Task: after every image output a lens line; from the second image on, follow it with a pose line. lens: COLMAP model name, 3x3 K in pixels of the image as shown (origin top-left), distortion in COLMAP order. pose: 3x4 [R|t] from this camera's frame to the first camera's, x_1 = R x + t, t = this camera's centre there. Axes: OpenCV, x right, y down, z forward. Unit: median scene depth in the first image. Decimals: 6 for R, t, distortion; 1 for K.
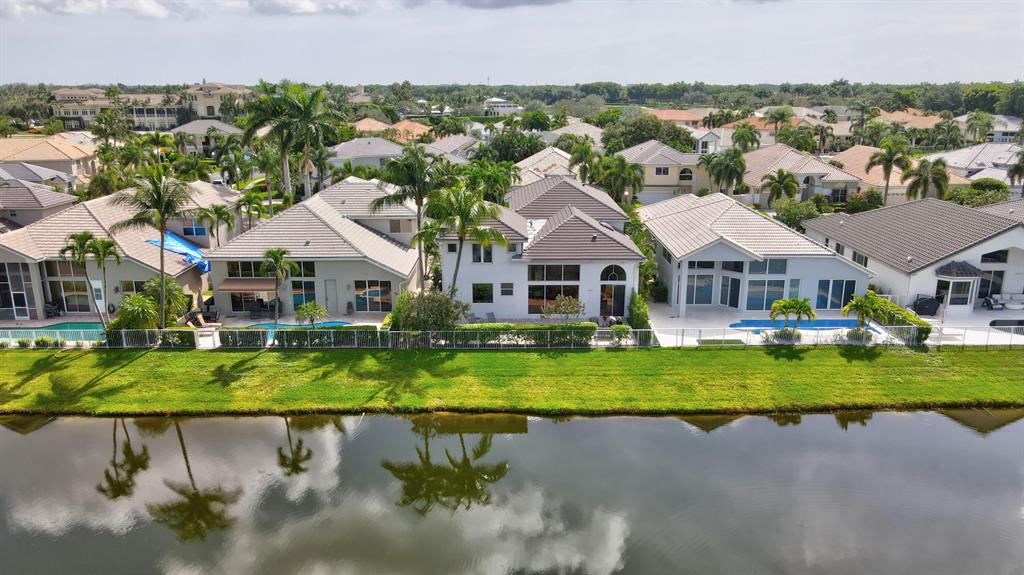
lens RADIAL K [[761.6, 0, 512.0], [0, 761.6, 287.5], [0, 0, 1]] dist [-0.008221, 0.041413]
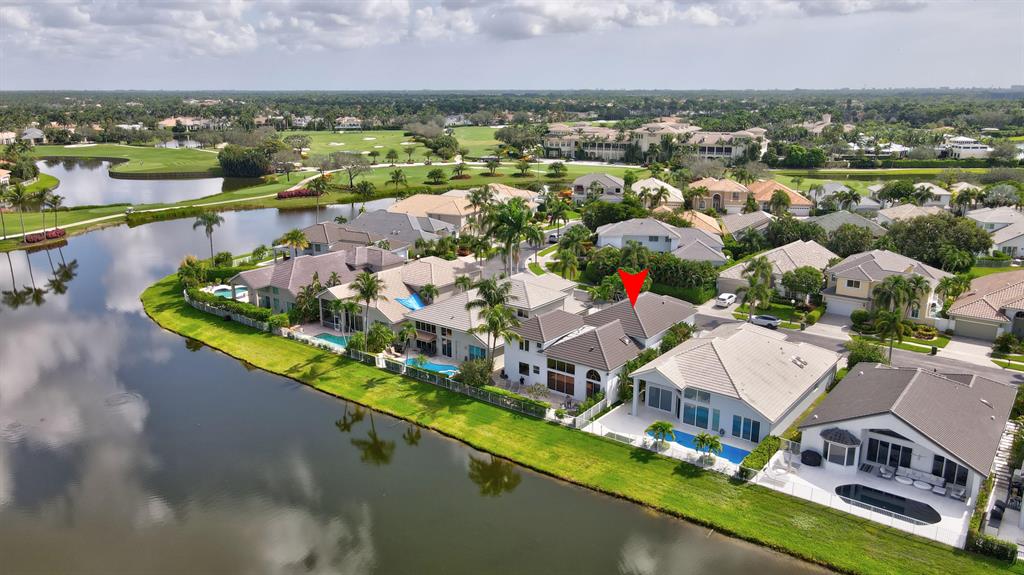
lens RADIAL K [[756.9, 0, 512.0], [0, 756.9, 287.5], [0, 0, 1]] dist [-0.005252, 0.043974]
pose [[0.789254, 0.157457, -0.593537, 0.943581], [-0.157428, 0.986146, 0.052271, -0.264187], [0.593544, 0.052184, 0.803108, -0.336623]]
